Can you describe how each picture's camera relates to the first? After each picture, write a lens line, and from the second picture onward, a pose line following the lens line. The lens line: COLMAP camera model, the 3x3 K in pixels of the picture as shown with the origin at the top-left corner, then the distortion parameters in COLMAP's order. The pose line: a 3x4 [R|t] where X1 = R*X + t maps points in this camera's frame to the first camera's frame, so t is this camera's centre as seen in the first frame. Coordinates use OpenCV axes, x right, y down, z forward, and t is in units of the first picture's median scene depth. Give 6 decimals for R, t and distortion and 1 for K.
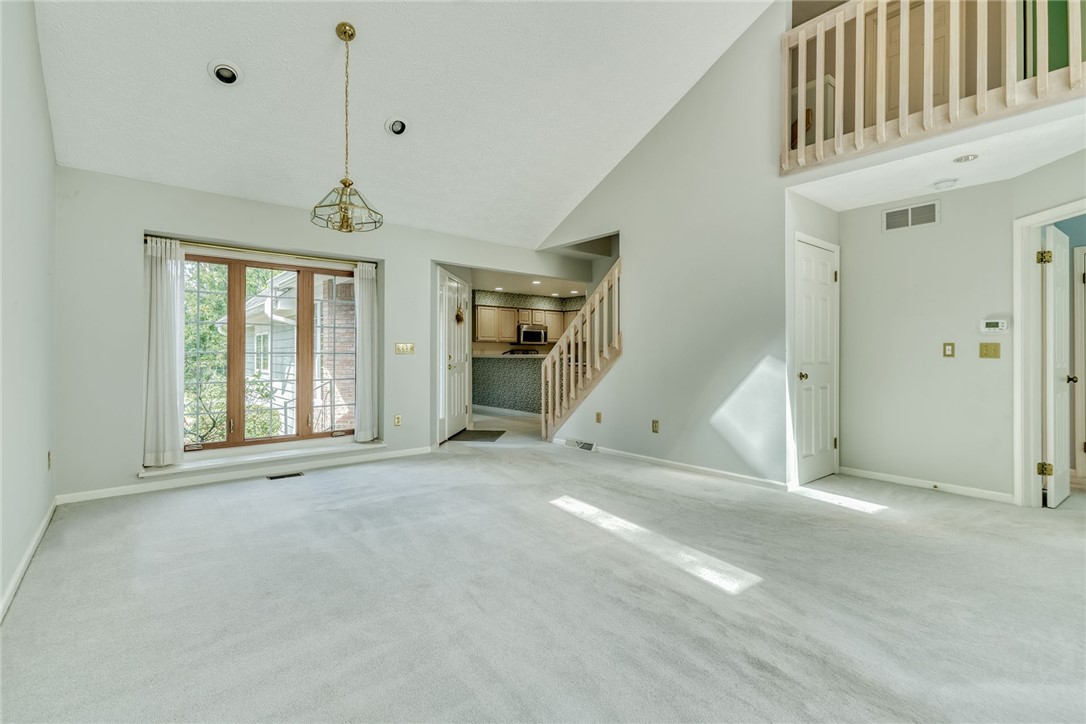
lens RADIAL K [[492.4, 0, 543.5], [0, 492.4, 354.3], [0, 0, 1]] dist [0.012809, -0.001206]
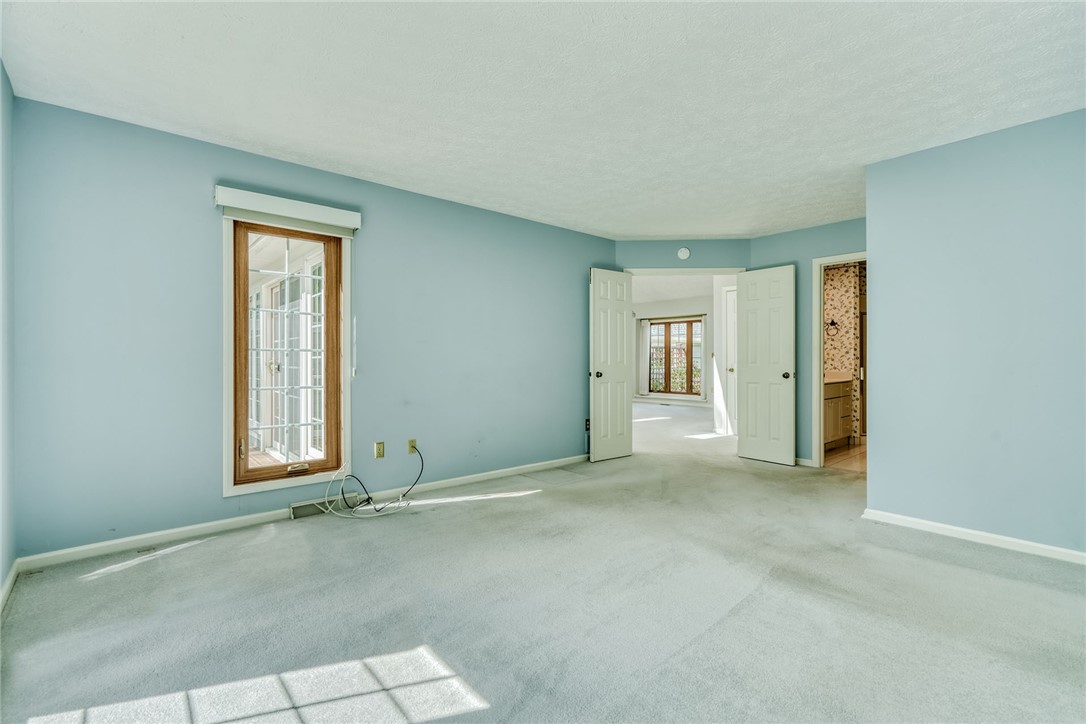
lens RADIAL K [[492.4, 0, 554.5], [0, 492.4, 362.4], [0, 0, 1]] dist [0.012809, -0.001206]
pose [[0.053038, -0.004911, -0.998580, 2.012298], [-0.007542, 0.999957, -0.005319, 0.043559], [0.998564, 0.007813, 0.052999, 0.269170]]
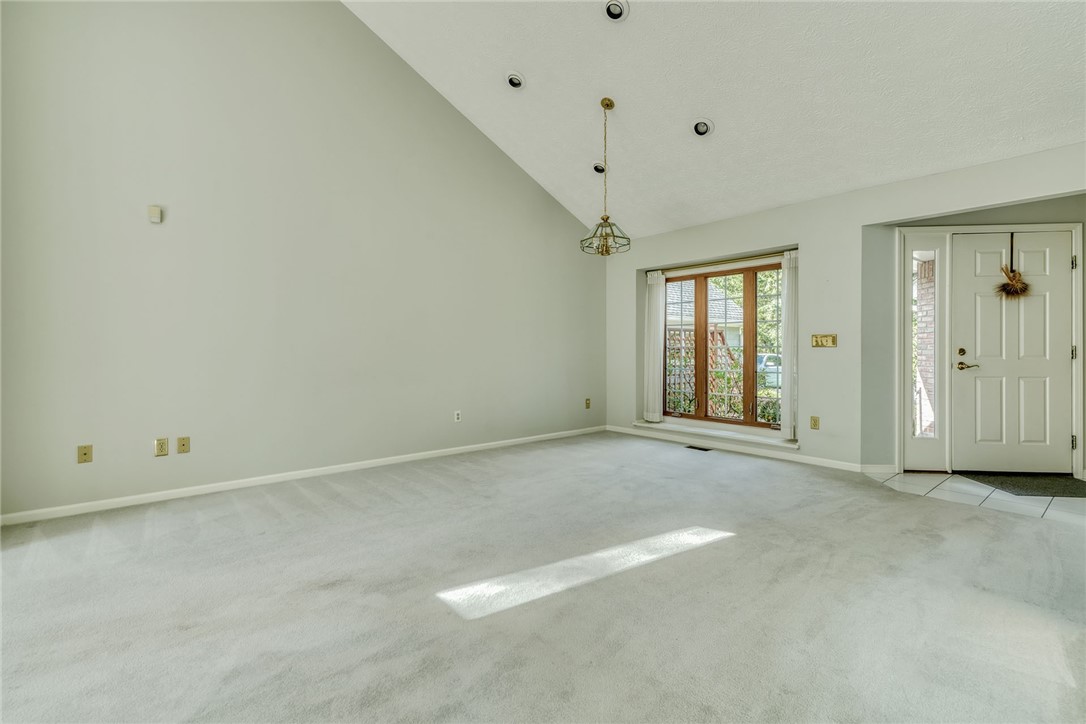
lens RADIAL K [[492.4, 0, 542.0], [0, 492.4, 354.6], [0, 0, 1]] dist [0.012809, -0.001206]
pose [[-0.007411, 0.012882, -0.999890, 0.681141], [0.002399, 0.999914, 0.012865, 0.000254], [0.999970, -0.002303, -0.007441, 0.611904]]
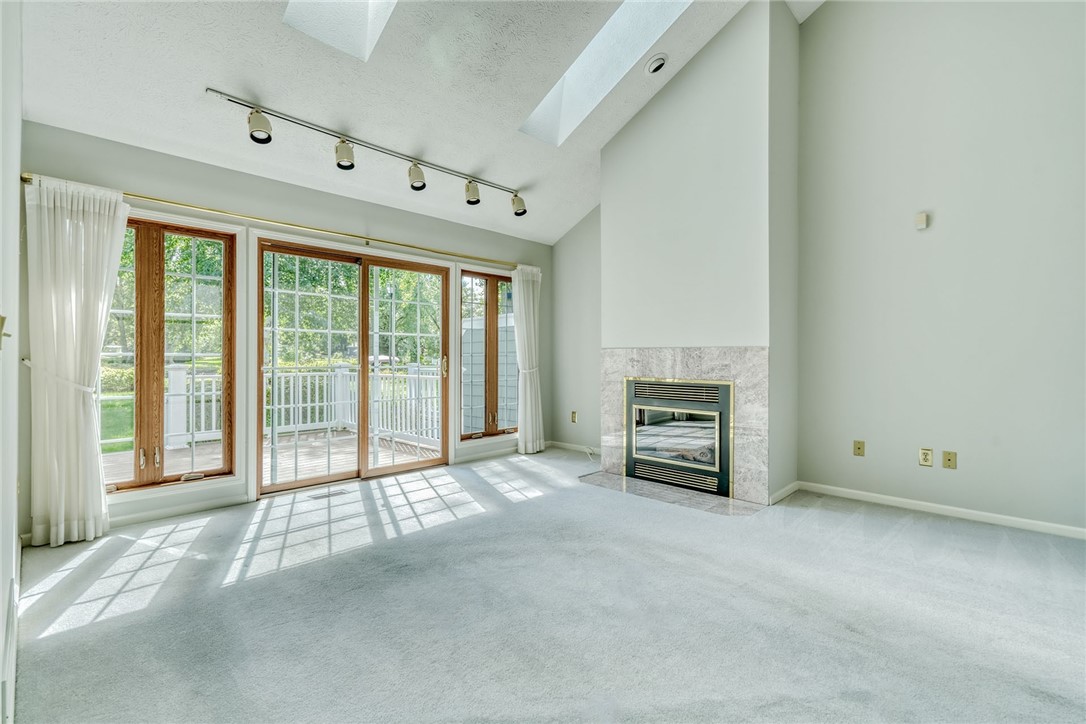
lens RADIAL K [[492.4, 0, 544.2], [0, 492.4, 357.9], [0, 0, 1]] dist [0.012809, -0.001206]
pose [[-0.994249, -0.003753, -0.107026, 0.570104], [-0.003672, 0.999993, -0.000949, 0.005209], [0.107028, -0.000551, -0.994256, 0.705707]]
